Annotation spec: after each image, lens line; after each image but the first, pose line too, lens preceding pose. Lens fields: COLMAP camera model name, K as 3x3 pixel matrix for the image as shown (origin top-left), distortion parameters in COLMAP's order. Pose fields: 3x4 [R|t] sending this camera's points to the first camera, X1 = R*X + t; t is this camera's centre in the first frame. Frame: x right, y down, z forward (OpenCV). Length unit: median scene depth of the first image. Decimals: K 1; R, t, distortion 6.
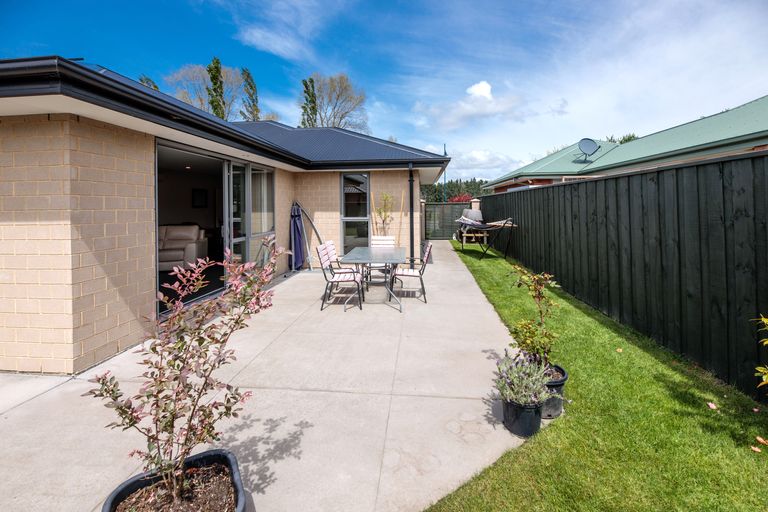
lens RADIAL K [[312.8, 0, 381.9], [0, 312.8, 238.5], [0, 0, 1]] dist [-0.001027, -0.000196]
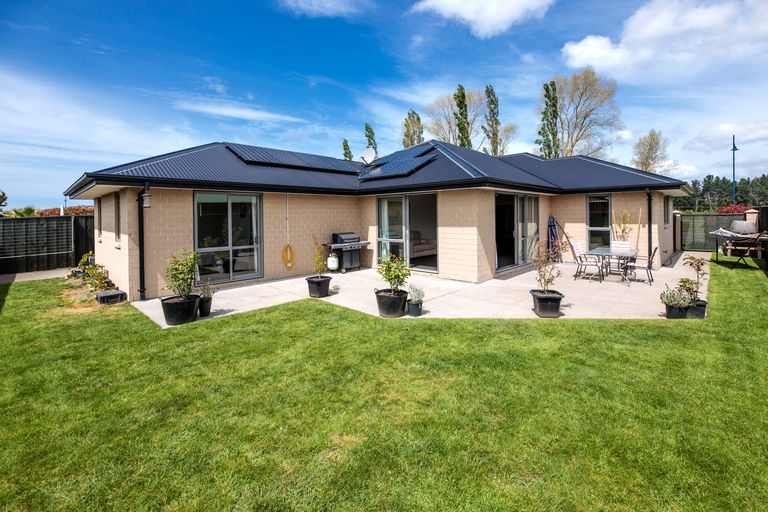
lens RADIAL K [[354.5, 0, 386.4], [0, 354.5, 216.1], [0, 0, 1]] dist [-0.002815, -0.000392]
pose [[0.804631, 0.000794, -0.593775, 0.086291], [-0.055129, 0.995780, -0.073375, 0.046771], [0.591211, 0.091774, 0.801278, -0.782141]]
